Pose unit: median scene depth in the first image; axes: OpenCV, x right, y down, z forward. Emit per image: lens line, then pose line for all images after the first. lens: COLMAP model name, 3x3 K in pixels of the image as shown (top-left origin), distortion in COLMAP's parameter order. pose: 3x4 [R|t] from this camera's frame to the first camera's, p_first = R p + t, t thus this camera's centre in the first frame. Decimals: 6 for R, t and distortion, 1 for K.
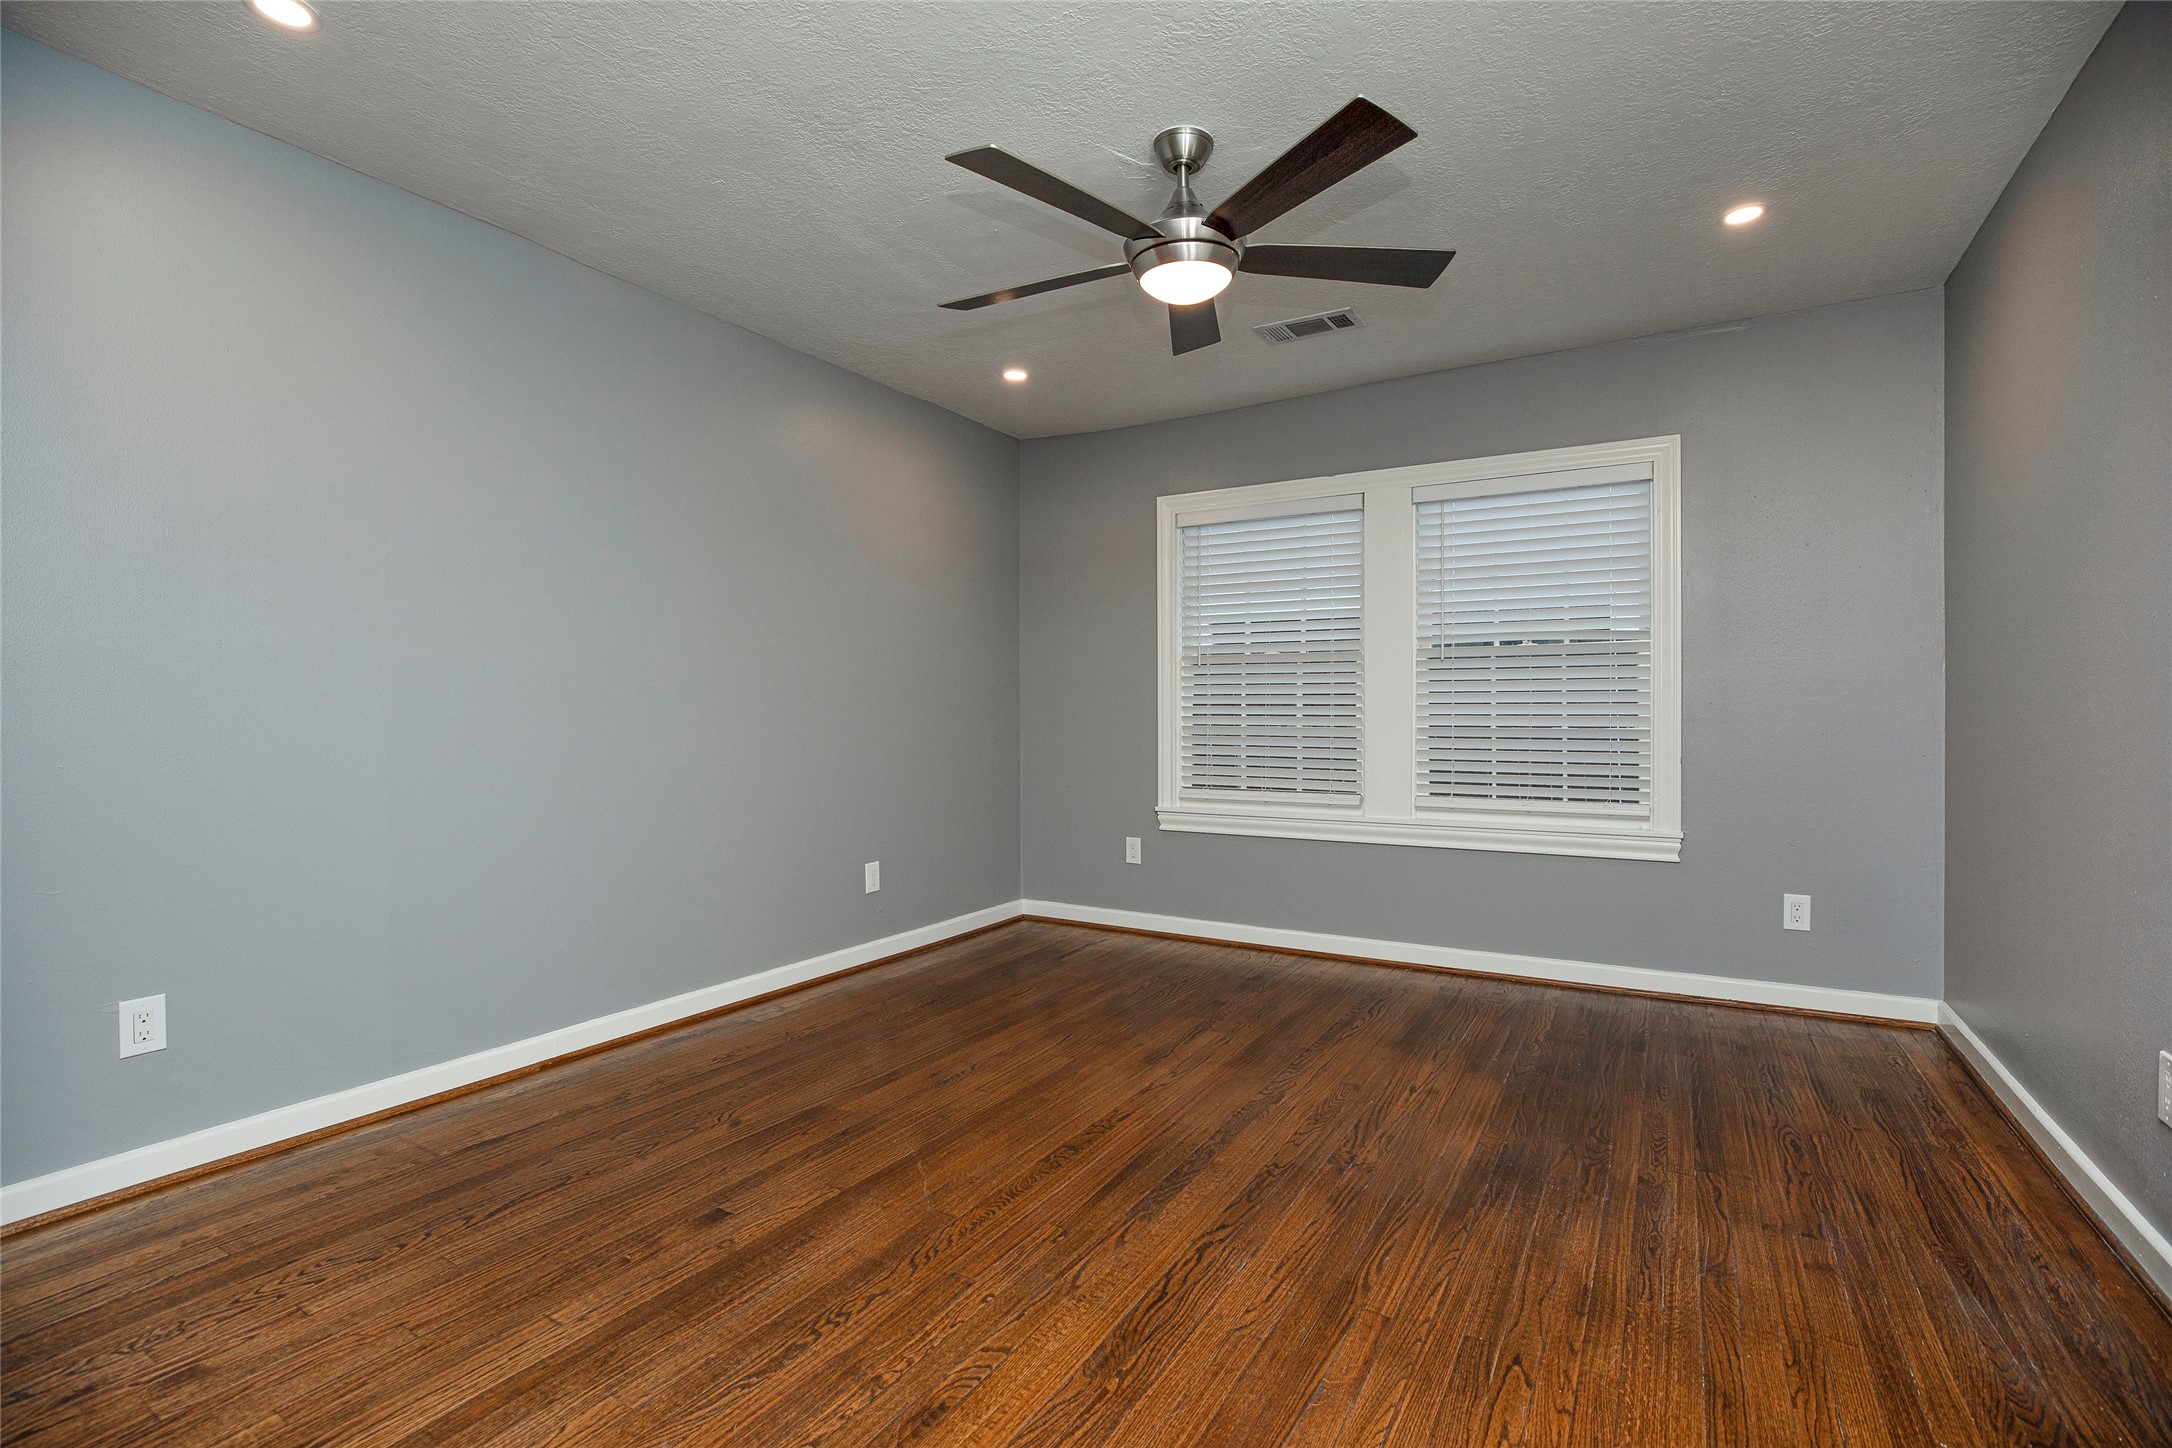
lens RADIAL K [[990.1, 0, 1109.6], [0, 990.1, 719.4], [0, 0, 1]] dist [-0.002549, 0.001844]
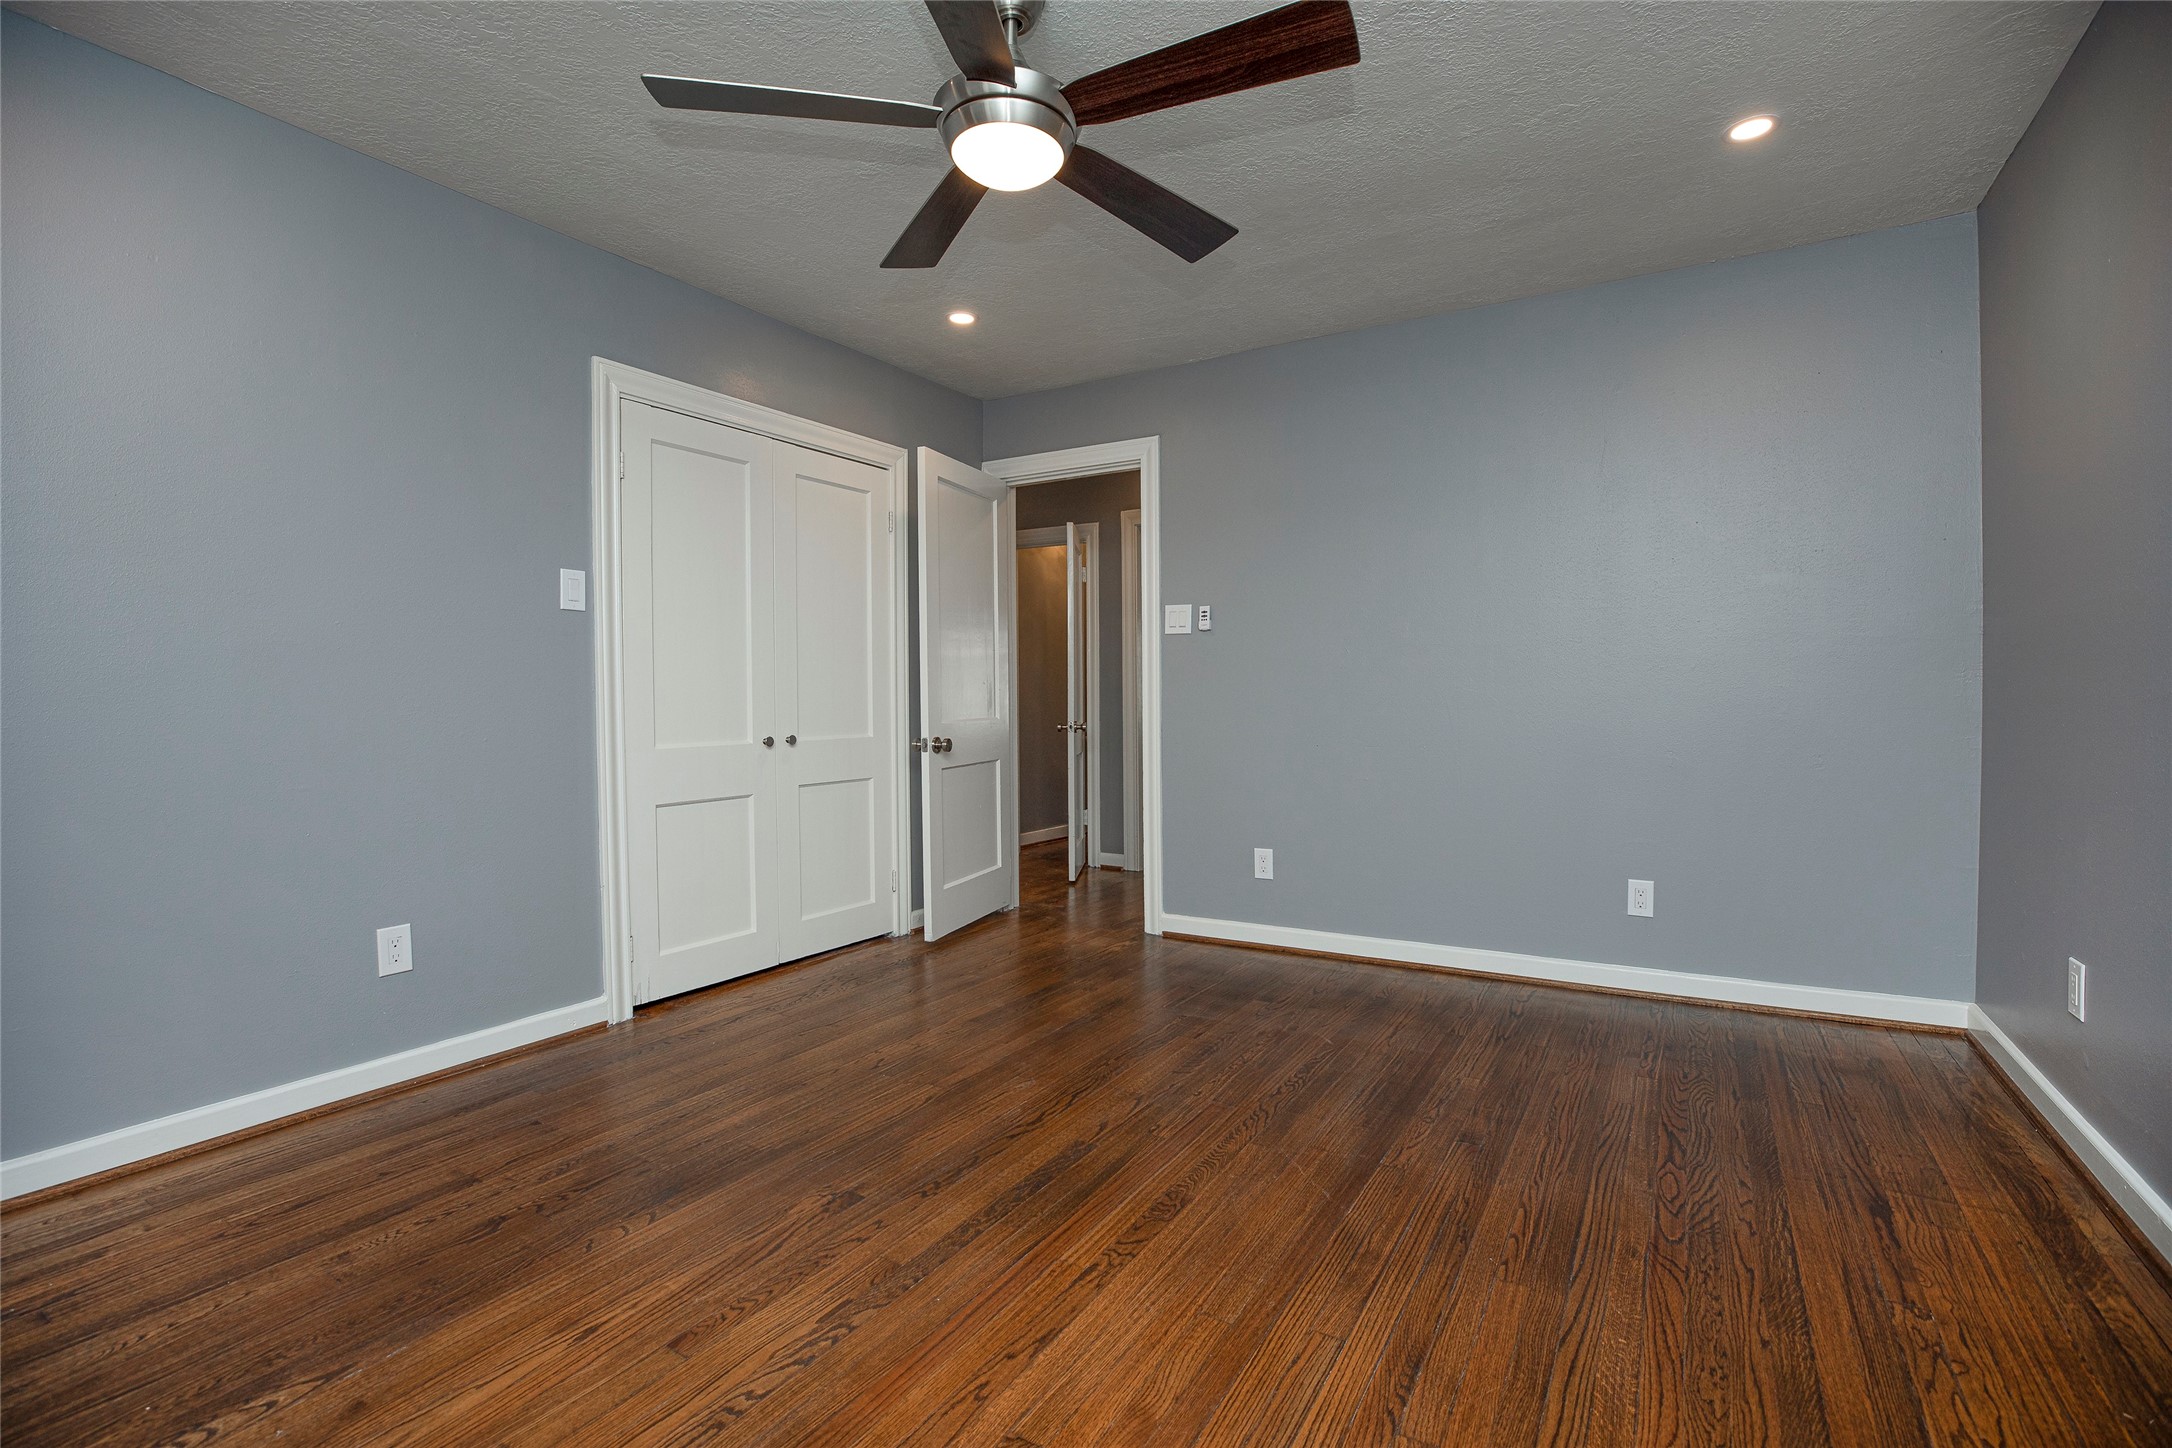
lens RADIAL K [[990.1, 0, 1086.4], [0, 990.1, 725.8], [0, 0, 1]] dist [-0.002549, 0.001844]
pose [[-0.999398, 0.009462, 0.033376, -0.012588], [0.010677, 0.999280, 0.036410, -0.002141], [-0.033008, 0.036745, -0.998779, 2.026768]]
